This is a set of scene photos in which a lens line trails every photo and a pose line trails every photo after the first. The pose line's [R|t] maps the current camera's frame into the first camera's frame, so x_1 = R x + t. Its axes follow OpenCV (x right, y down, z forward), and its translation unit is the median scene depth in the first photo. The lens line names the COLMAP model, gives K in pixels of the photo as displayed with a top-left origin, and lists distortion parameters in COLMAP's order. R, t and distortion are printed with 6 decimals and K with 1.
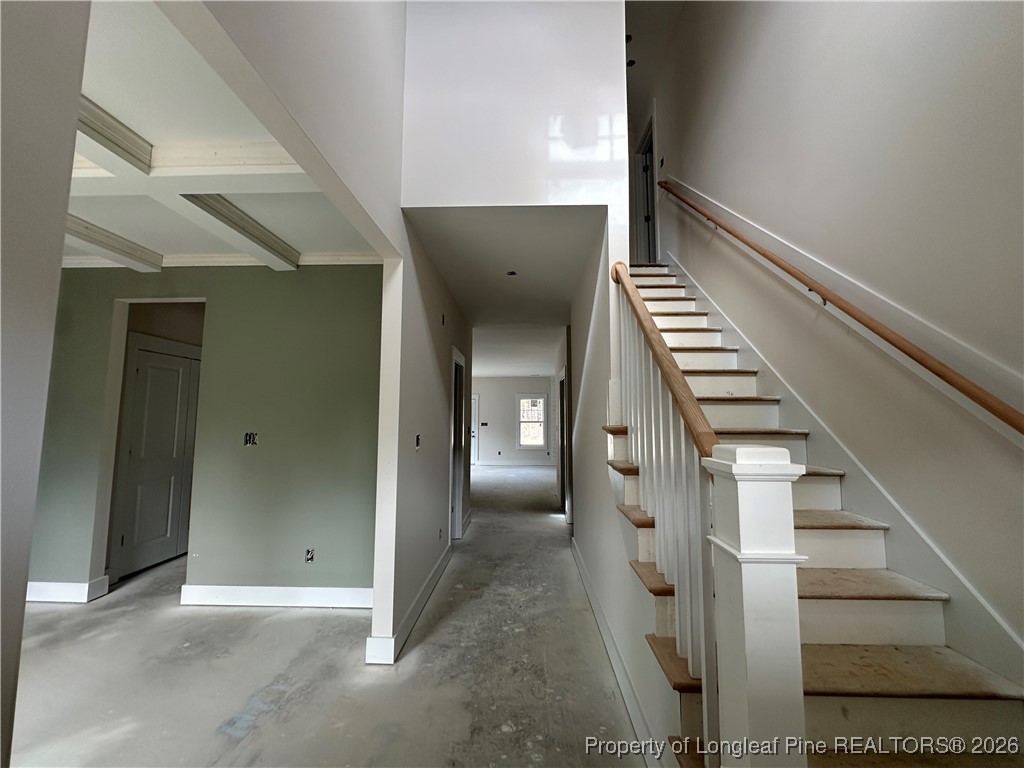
lens RADIAL K [[409.1, 0, 512.0], [0, 409.1, 382.5], [0, 0, 1]] dist [-0.003634, 0.000374]
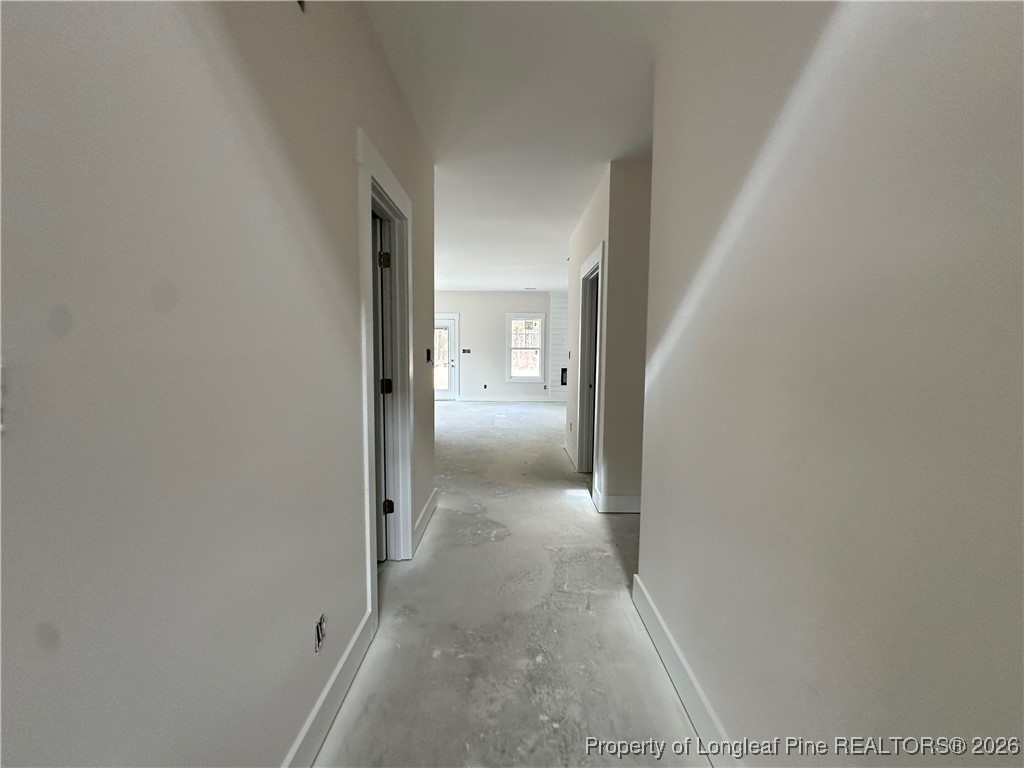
lens RADIAL K [[409.1, 0, 512.0], [0, 409.1, 382.5], [0, 0, 1]] dist [-0.003634, 0.000374]
pose [[0.999413, 0.004183, 0.033998, -0.006526], [-0.009877, 0.985552, 0.169086, 0.032834], [-0.032800, -0.169322, 0.985015, 0.244581]]
